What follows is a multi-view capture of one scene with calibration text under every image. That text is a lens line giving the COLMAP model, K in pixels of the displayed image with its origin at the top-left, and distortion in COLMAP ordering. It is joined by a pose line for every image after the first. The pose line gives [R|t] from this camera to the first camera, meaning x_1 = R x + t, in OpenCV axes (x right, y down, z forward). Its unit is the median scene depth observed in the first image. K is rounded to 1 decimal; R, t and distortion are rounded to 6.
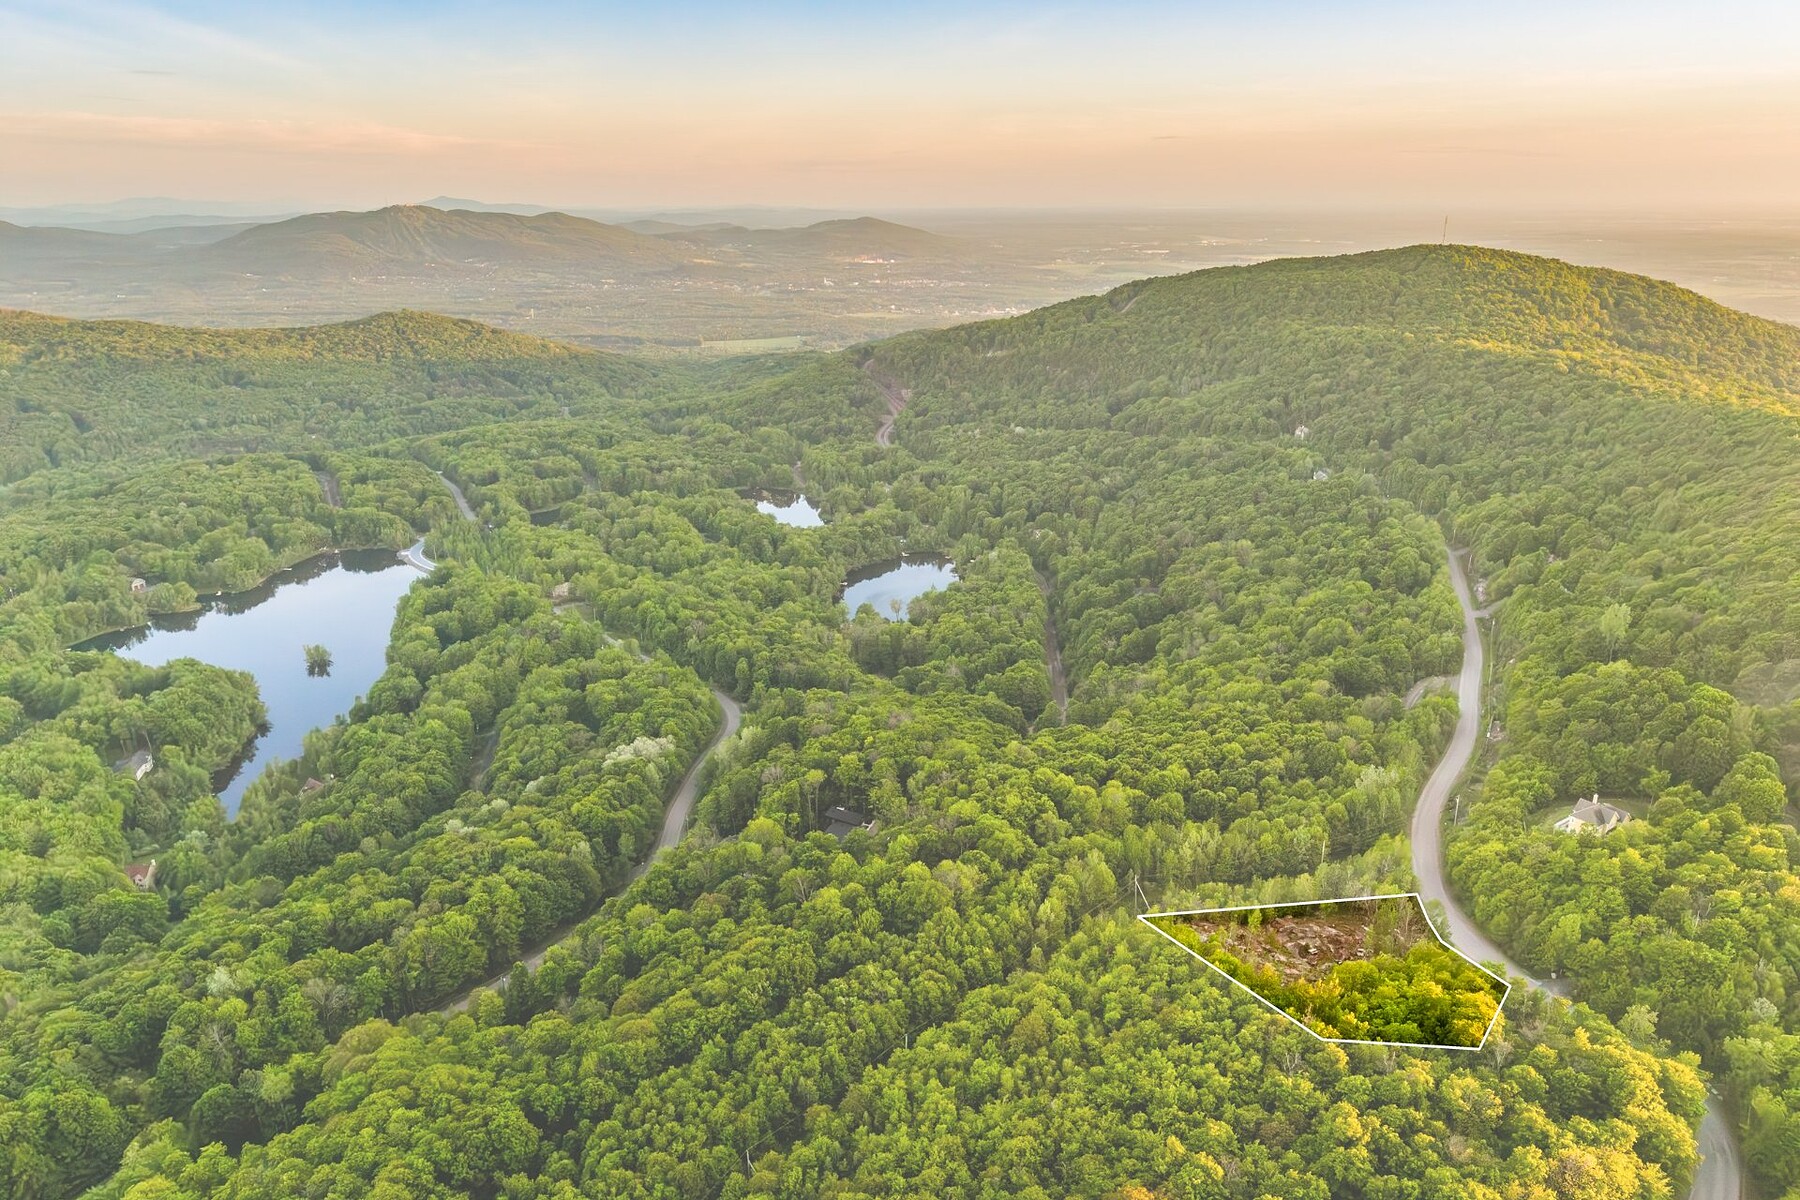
lens RADIAL K [[1207.2, 0, 900.0], [0, 1207.2, 600.0], [0, 0, 1]] dist [0.045738, -0.056682]
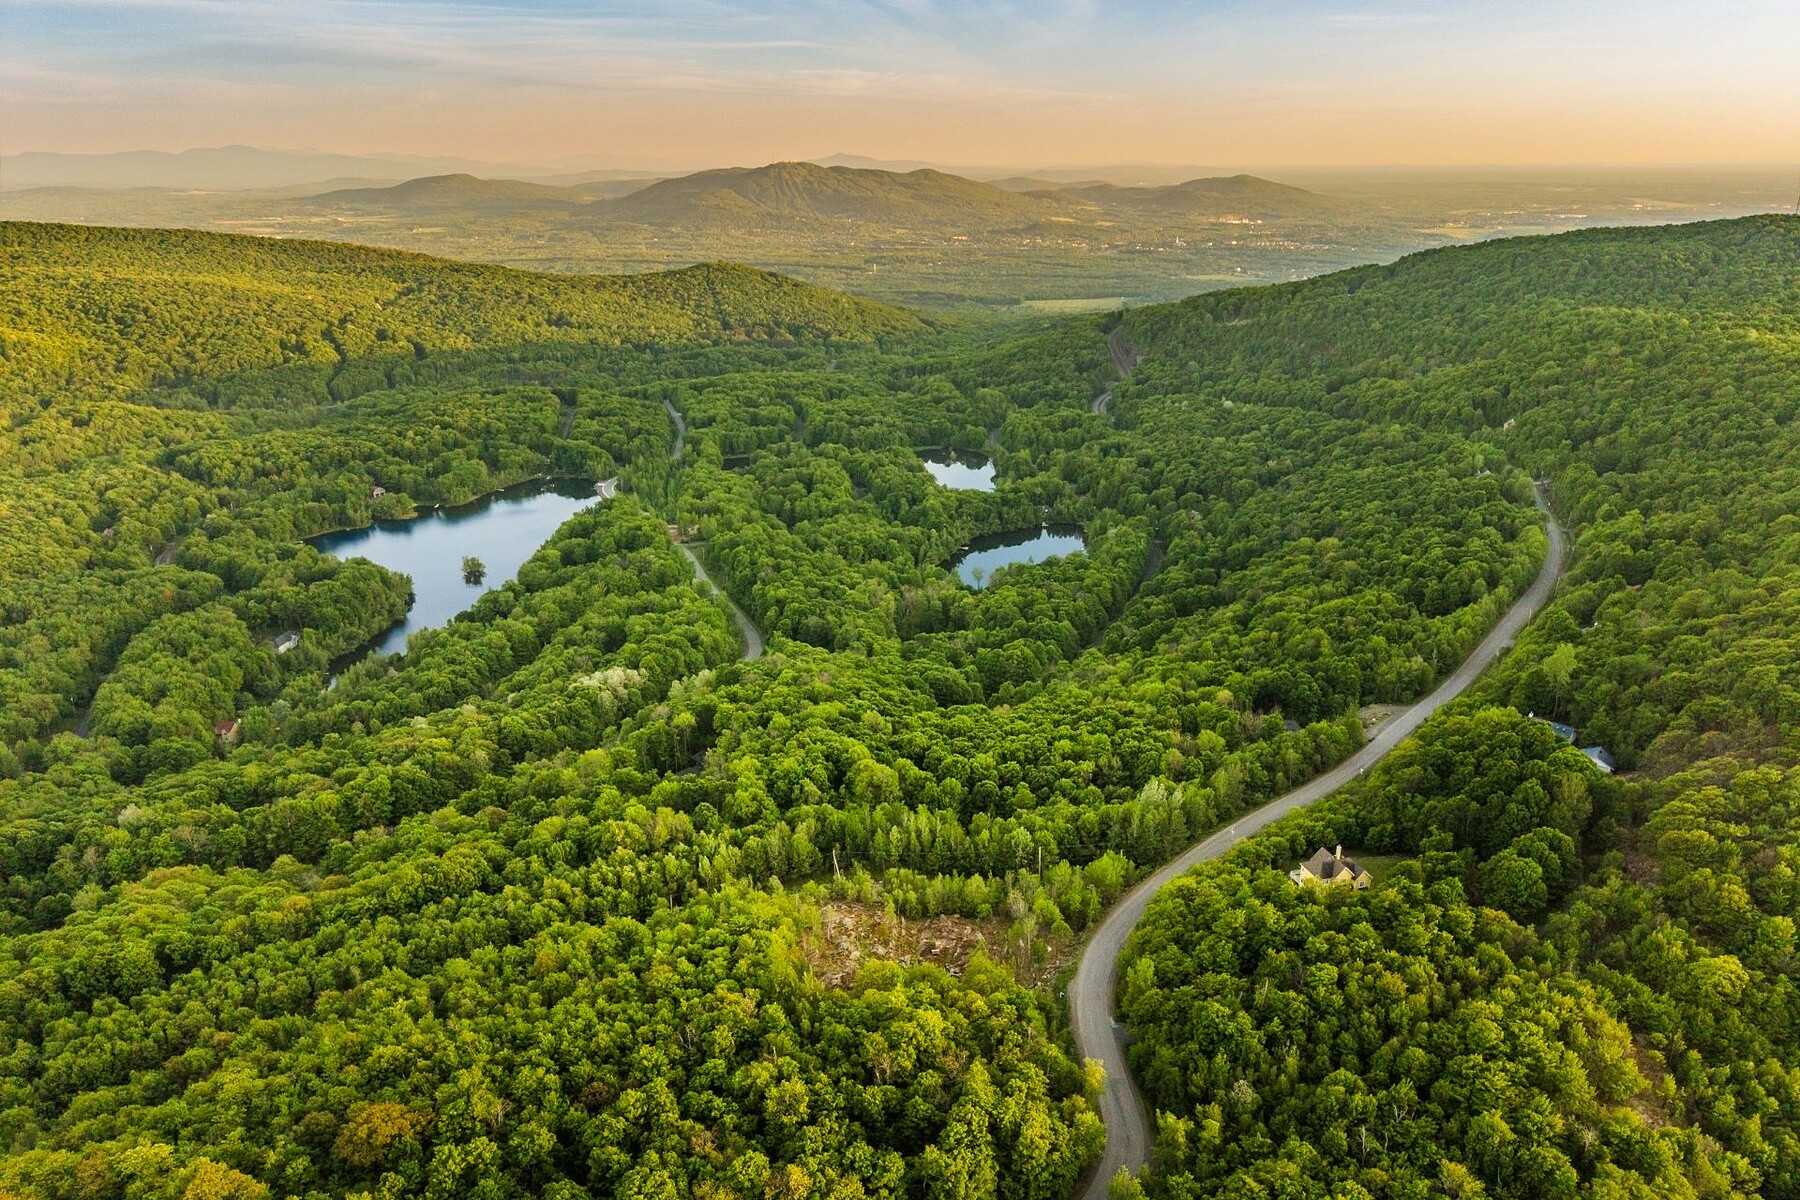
lens RADIAL K [[1207.2, 0, 900.0], [0, 1207.2, 600.0], [0, 0, 1]] dist [0.045738, -0.056682]
pose [[0.955168, 0.103934, -0.277222, 0.164382], [-0.095089, 0.994442, 0.045199, -0.009299], [0.280379, -0.016811, 0.959742, 0.019506]]
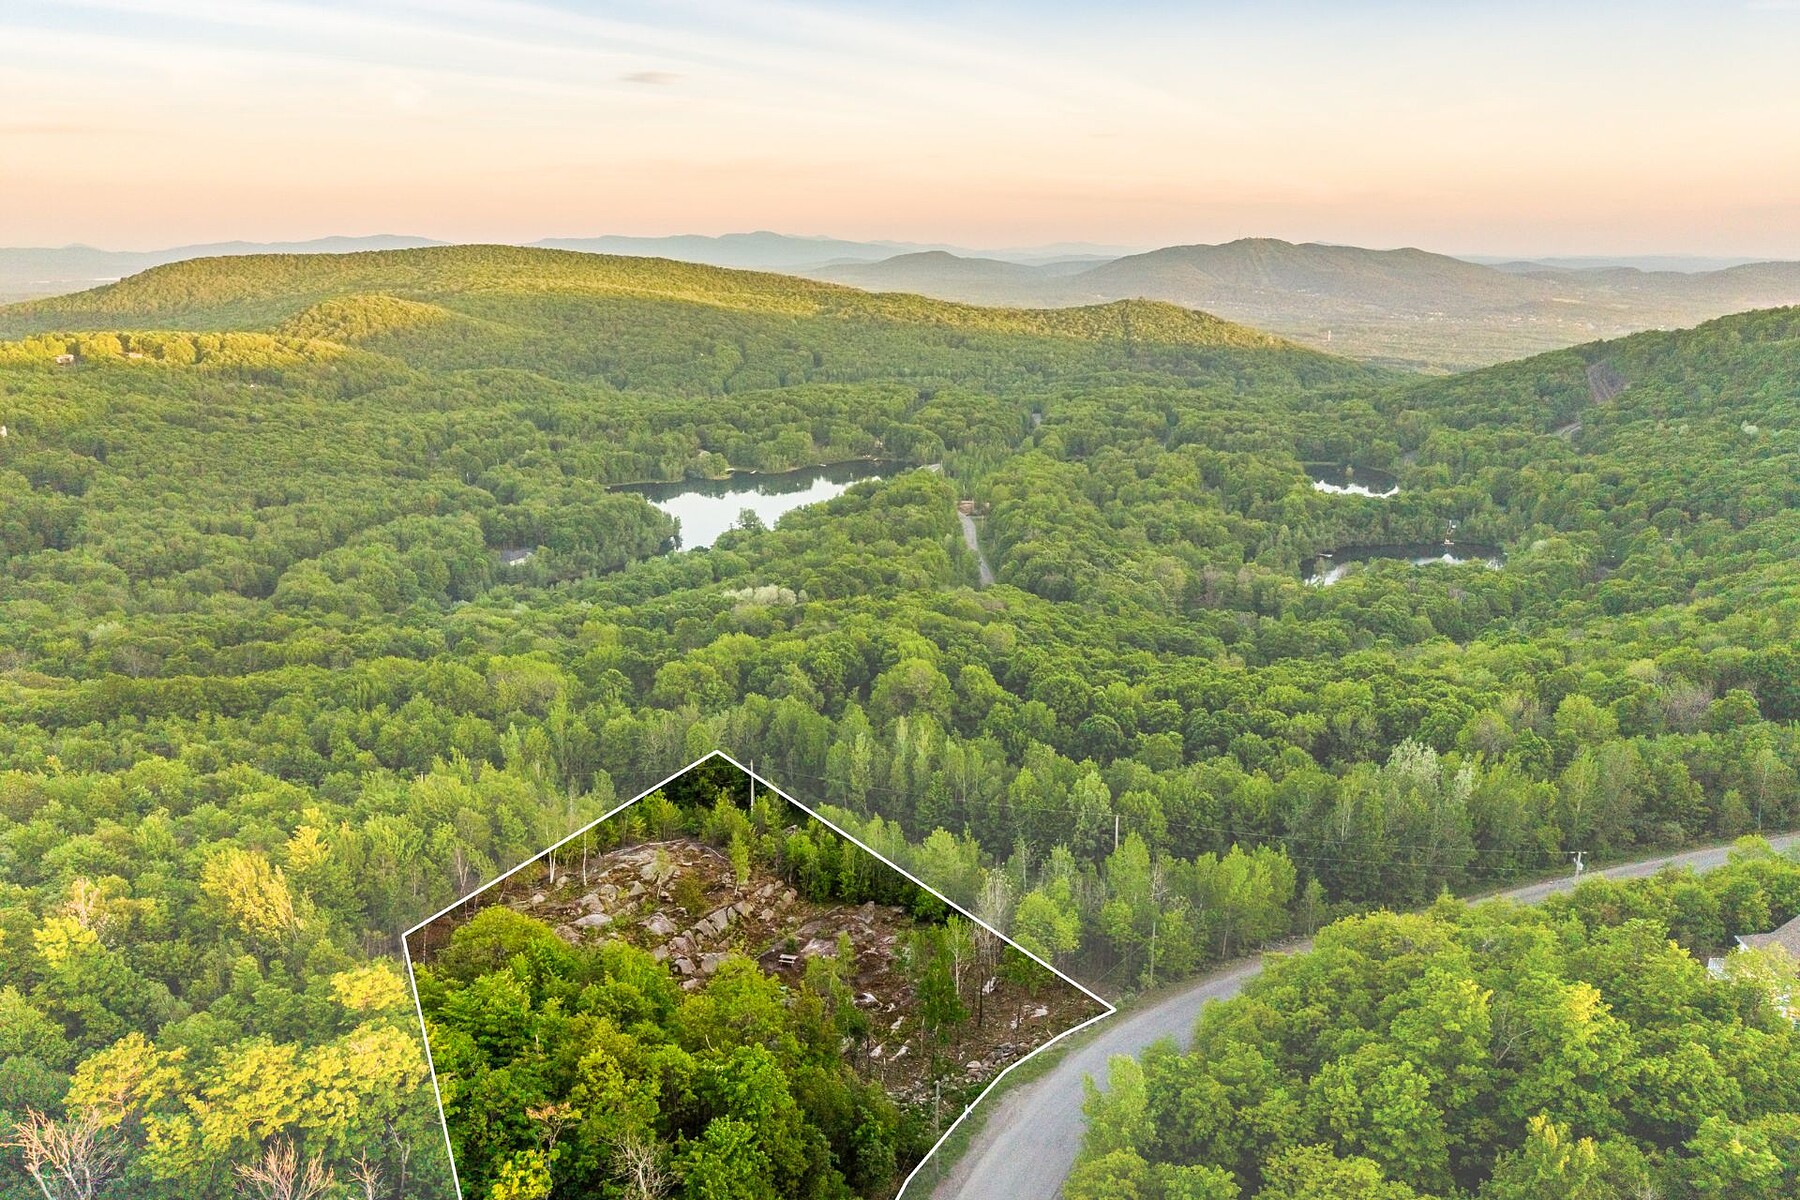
lens RADIAL K [[1207.2, 0, 900.0], [0, 1207.2, 600.0], [0, 0, 1]] dist [0.045738, -0.056682]
pose [[0.784975, 0.182842, -0.591932, 0.182571], [-0.204105, 0.978440, 0.031561, 0.041038], [0.584940, 0.096041, 0.805370, 0.194068]]
